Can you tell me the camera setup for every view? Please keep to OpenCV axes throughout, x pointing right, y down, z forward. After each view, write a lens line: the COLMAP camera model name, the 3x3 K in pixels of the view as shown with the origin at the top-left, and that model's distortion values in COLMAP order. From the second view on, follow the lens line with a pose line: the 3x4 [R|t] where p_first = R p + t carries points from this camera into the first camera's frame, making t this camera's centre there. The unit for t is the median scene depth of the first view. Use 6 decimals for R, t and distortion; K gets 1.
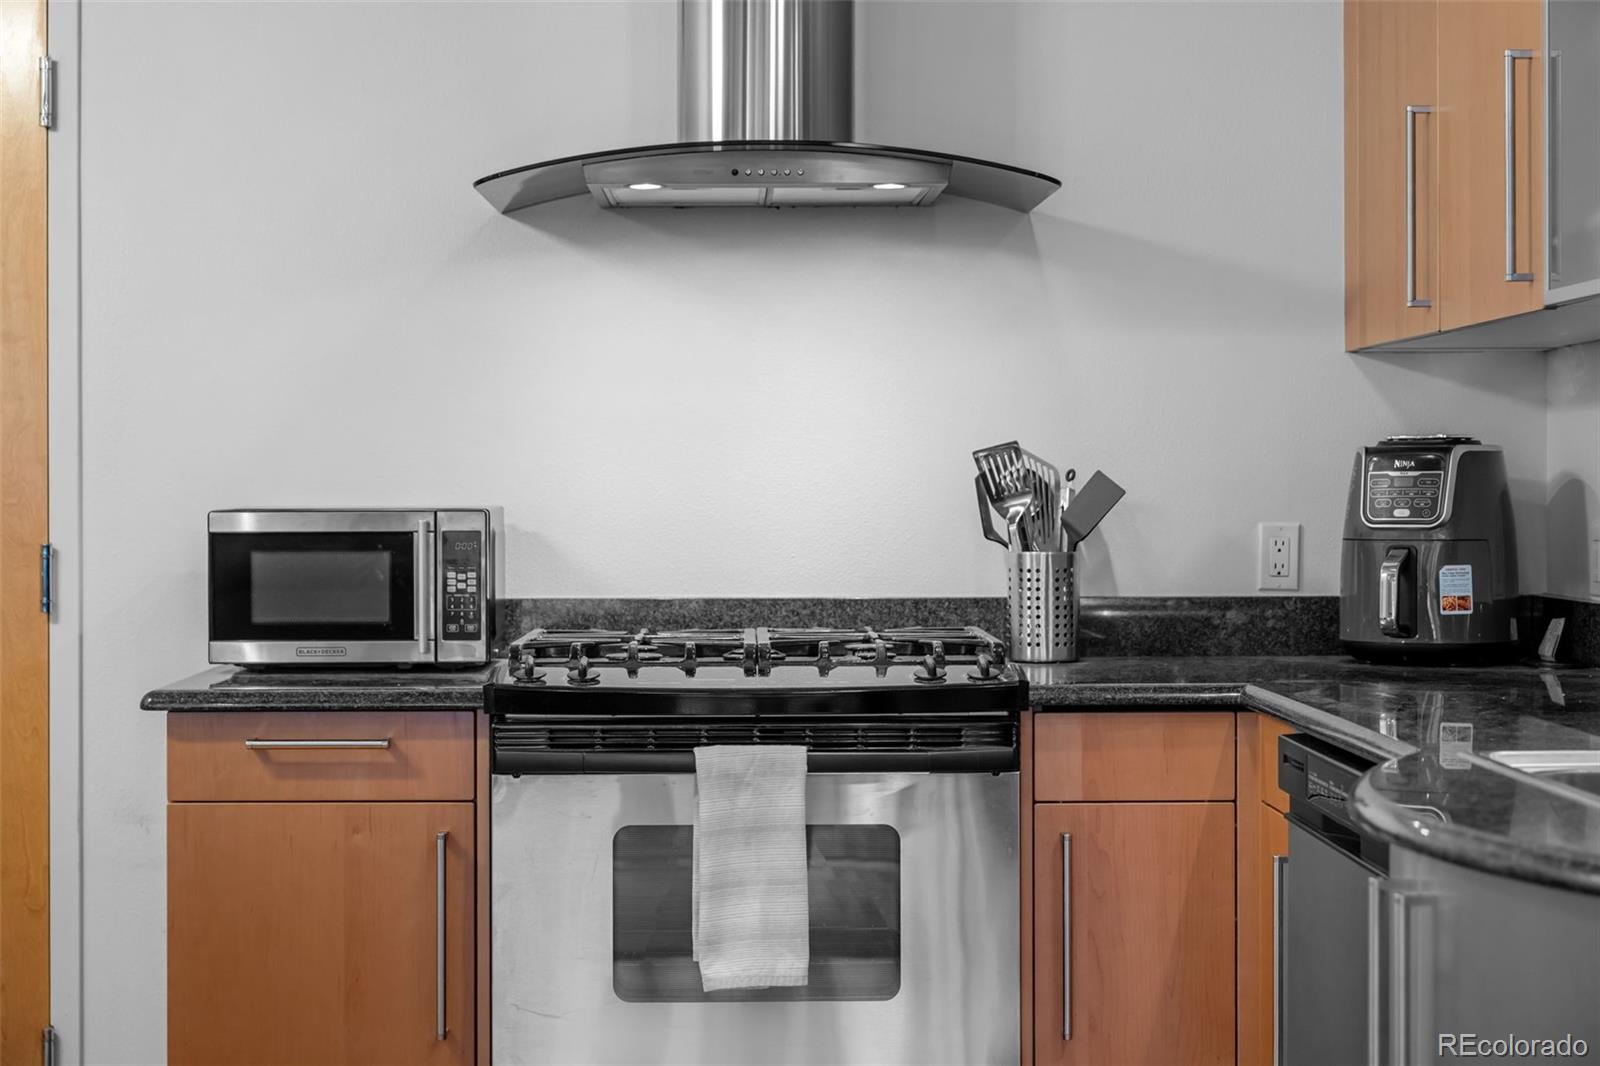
lens RADIAL K [[2587.7, 0, 790.8], [0, 2587.7, 529.2], [0, 0, 1]] dist [0.002270, 0.000000]
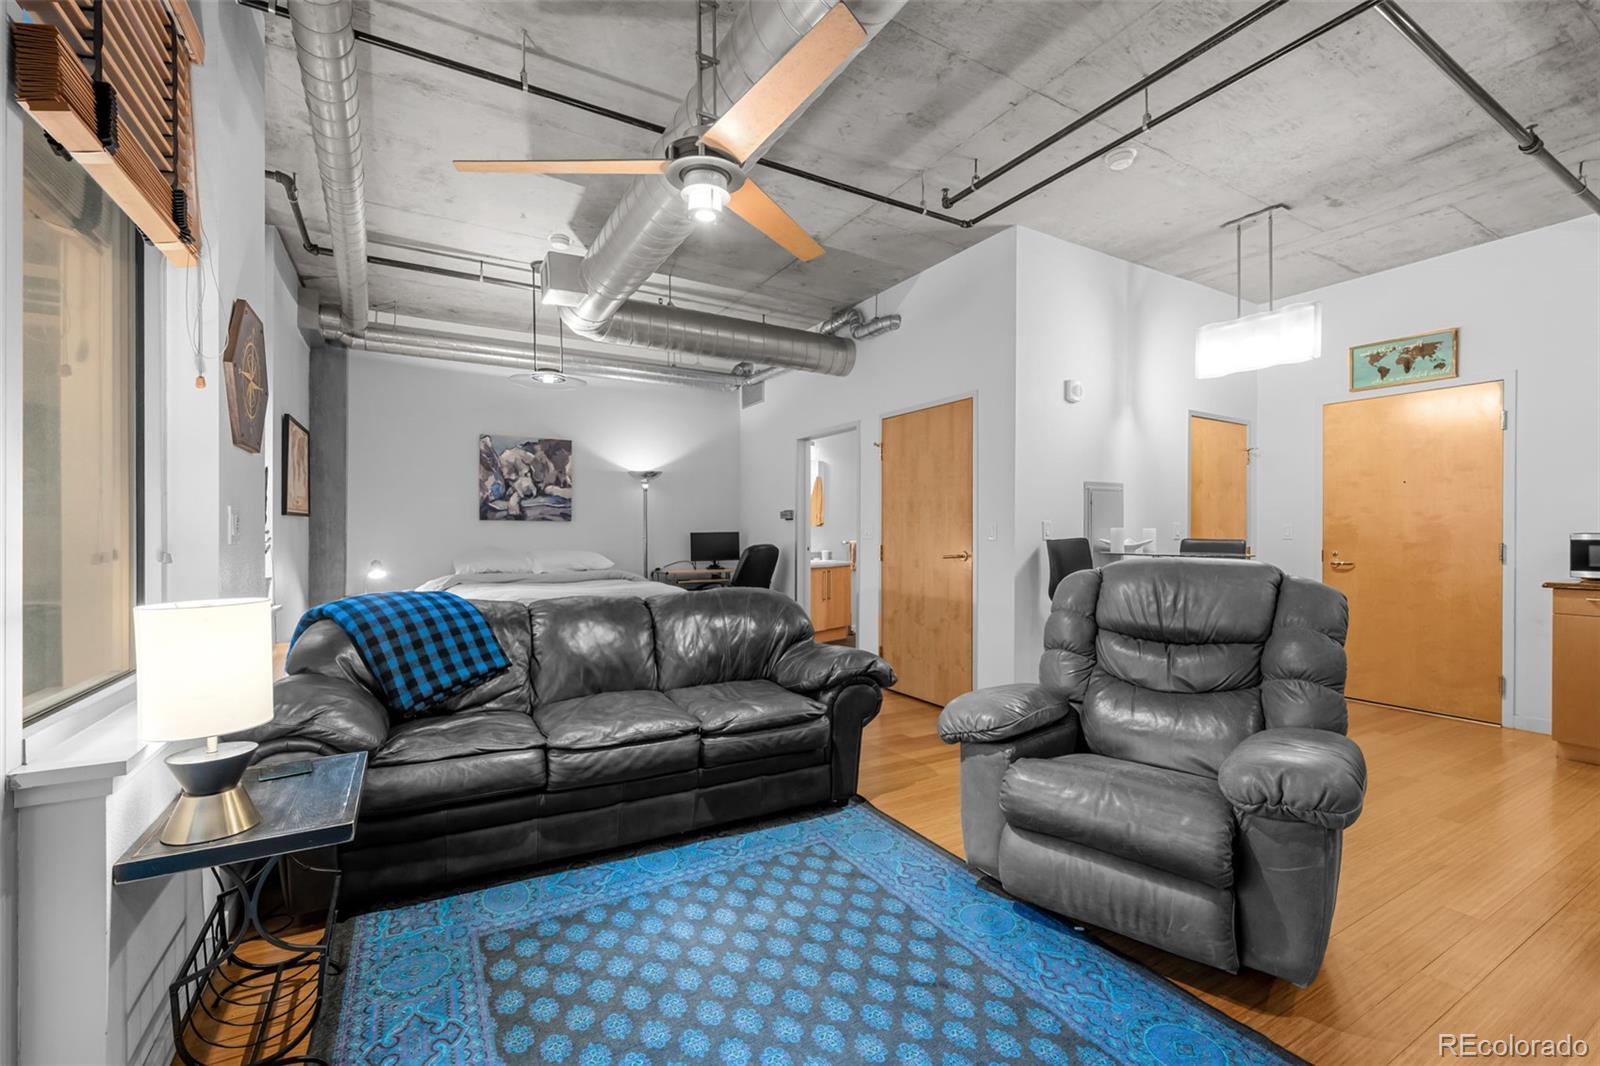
lens RADIAL K [[638.7, 0, 797.2], [0, 638.7, 533.5], [0, 0, 1]] dist [-0.000841, -0.000588]
pose [[0.457384, 0.001903, -0.889267, 0.063583], [-0.016587, 0.999842, -0.006392, 0.015951], [0.889114, 0.017674, 0.457344, -0.325743]]
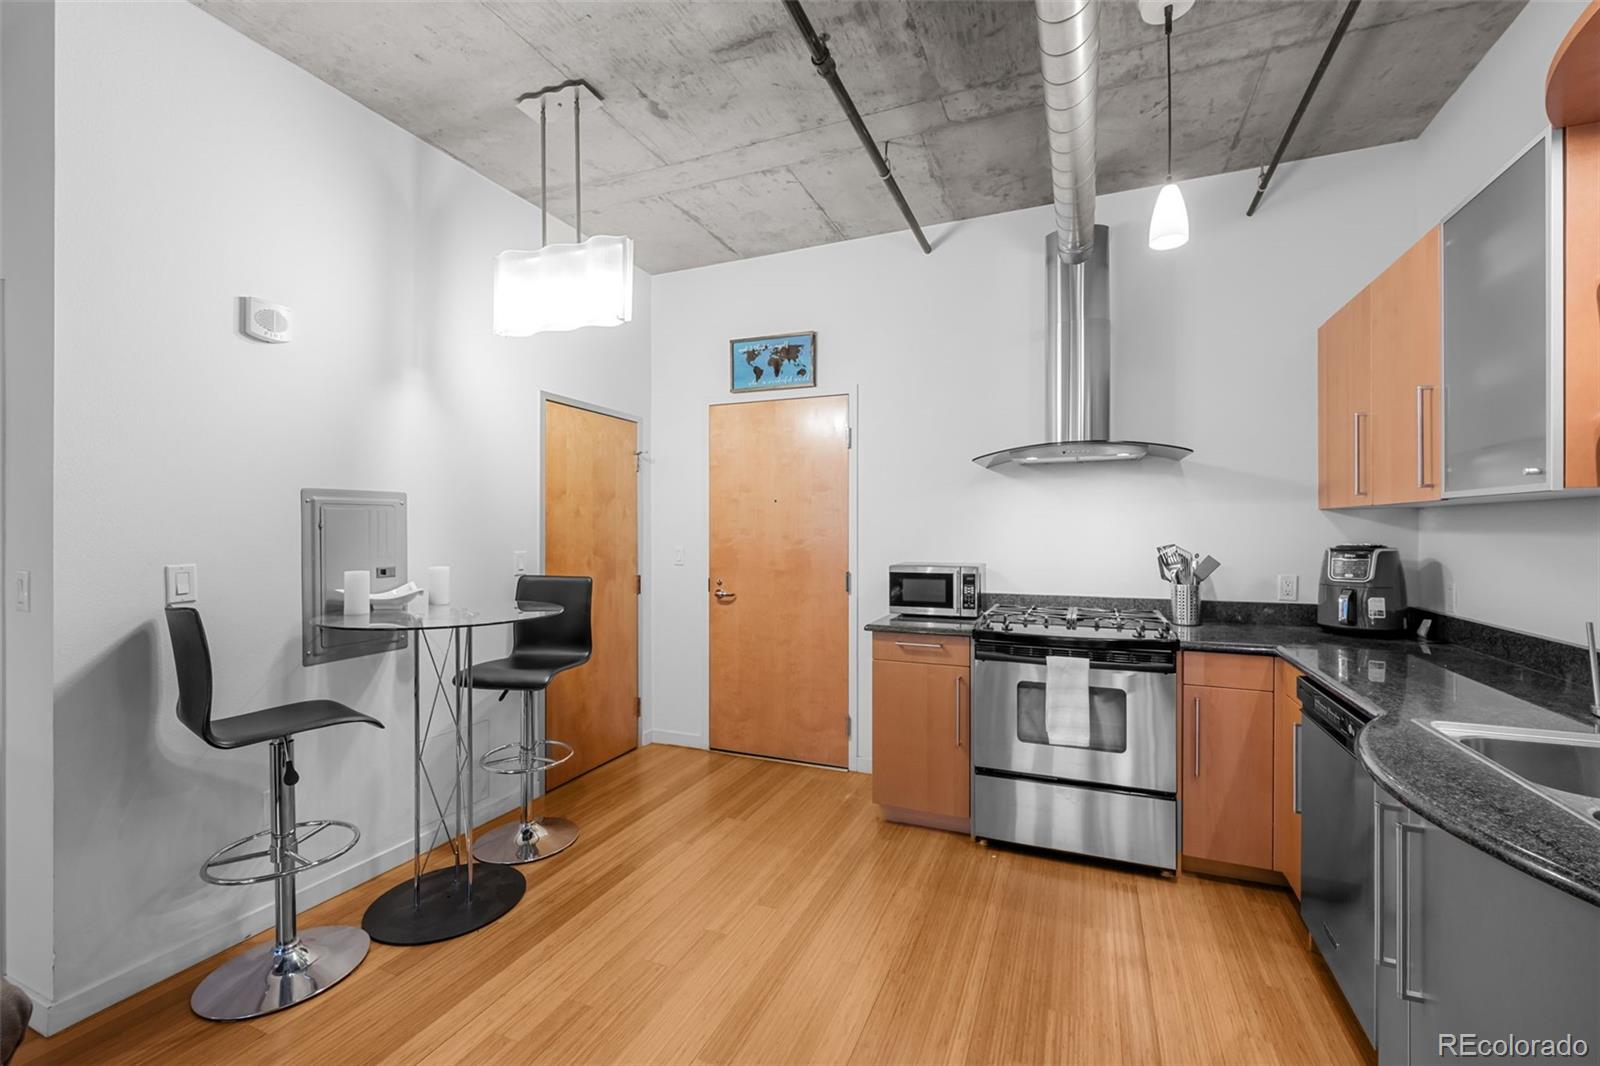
lens RADIAL K [[662.9, 0, 812.1], [0, 662.9, 530.5], [0, 0, 1]] dist [-0.002097, -0.000171]
pose [[0.916498, -0.000947, -0.400039, 0.016518], [-0.003888, 0.999929, -0.011275, -0.040879], [0.400021, 0.011889, 0.916429, 0.206949]]
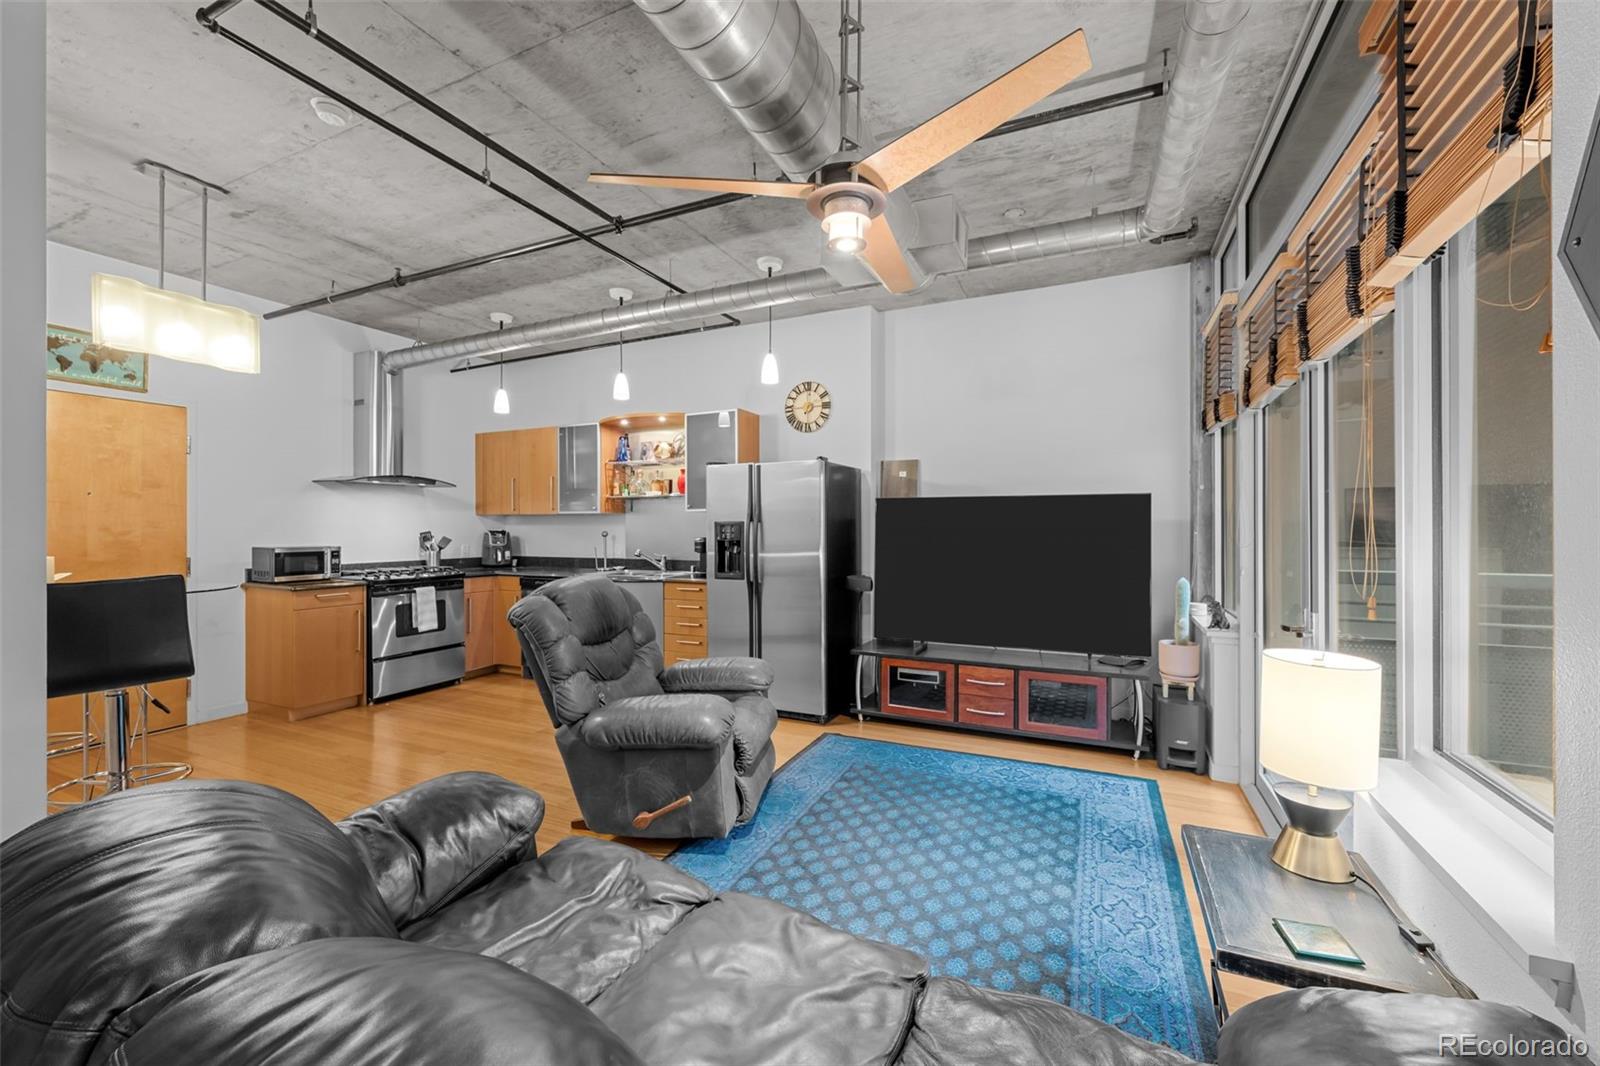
lens RADIAL K [[688.7, 0, 809.9], [0, 688.7, 523.1], [0, 0, 1]] dist [0.001393, 0.000033]
pose [[0.429088, 0.003609, 0.903256, -0.913522], [0.010763, 0.999901, -0.009109, -0.029591], [-0.903199, 0.013631, 0.429006, -0.357093]]
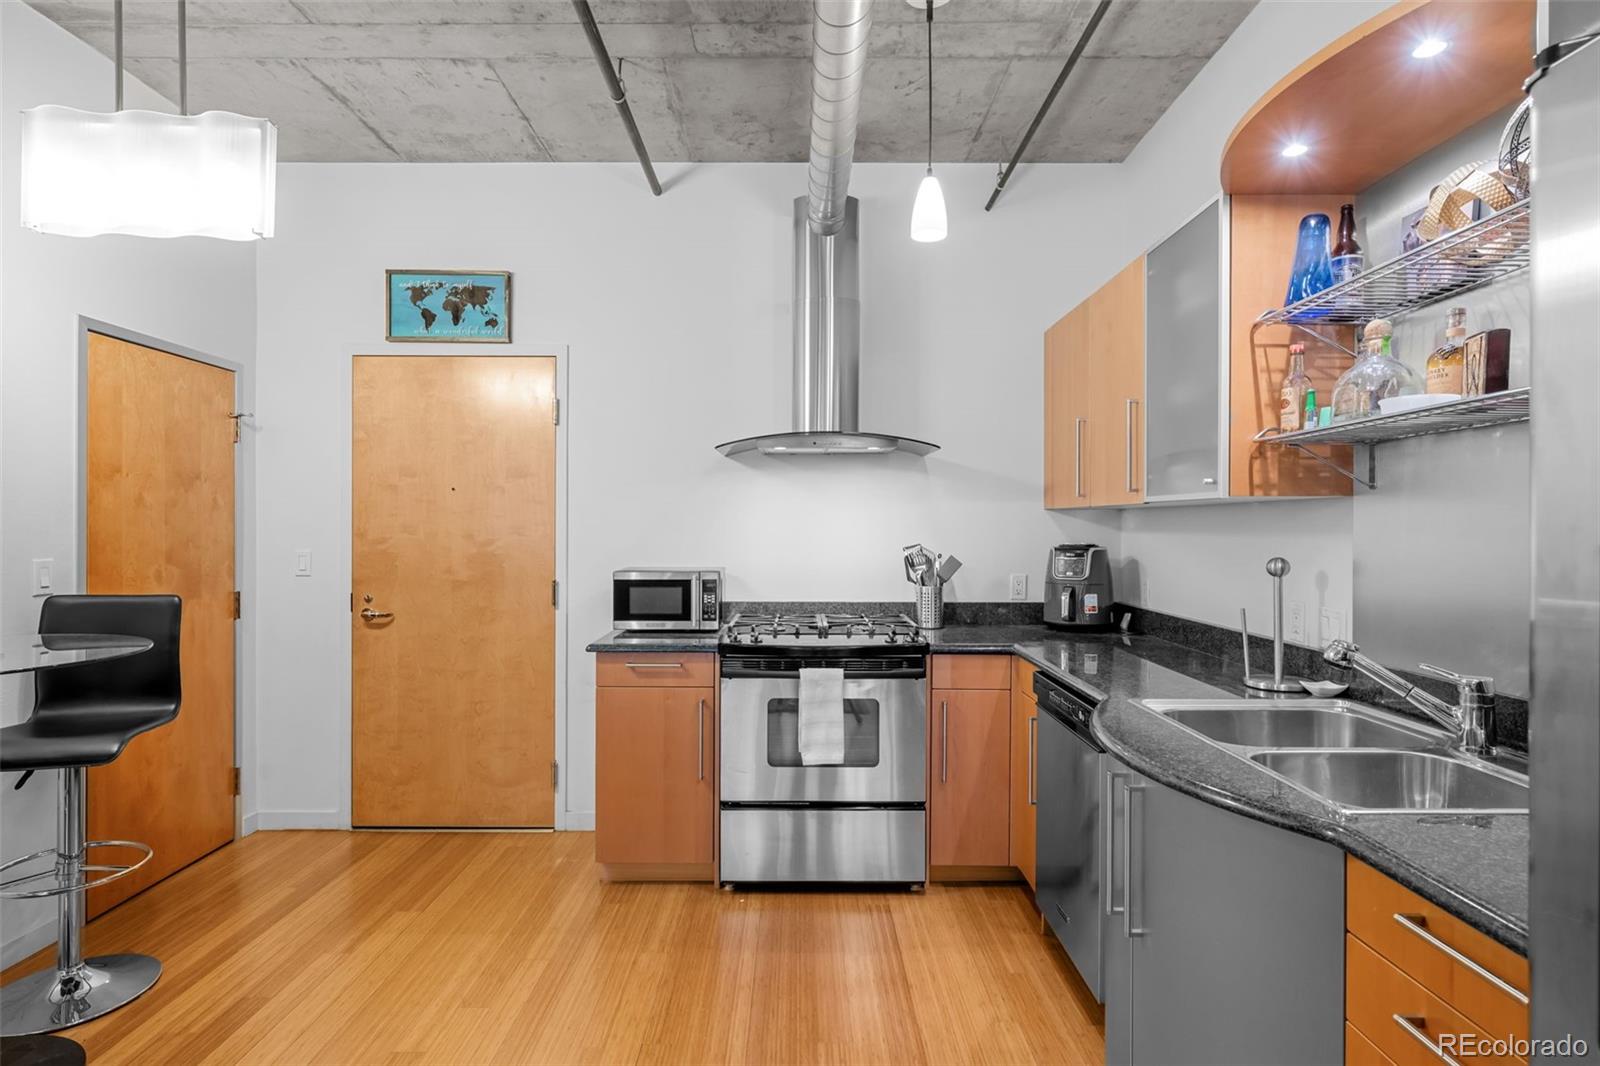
lens RADIAL K [[840.6, 0, 795.3], [0, 840.6, 530.7], [0, 0, 1]] dist [-0.004754, 0.000080]
pose [[0.999732, 0.002611, -0.022995, -0.020609], [-0.002805, 0.999961, -0.008397, -0.041966], [0.022973, 0.008459, 0.999700, 0.149664]]
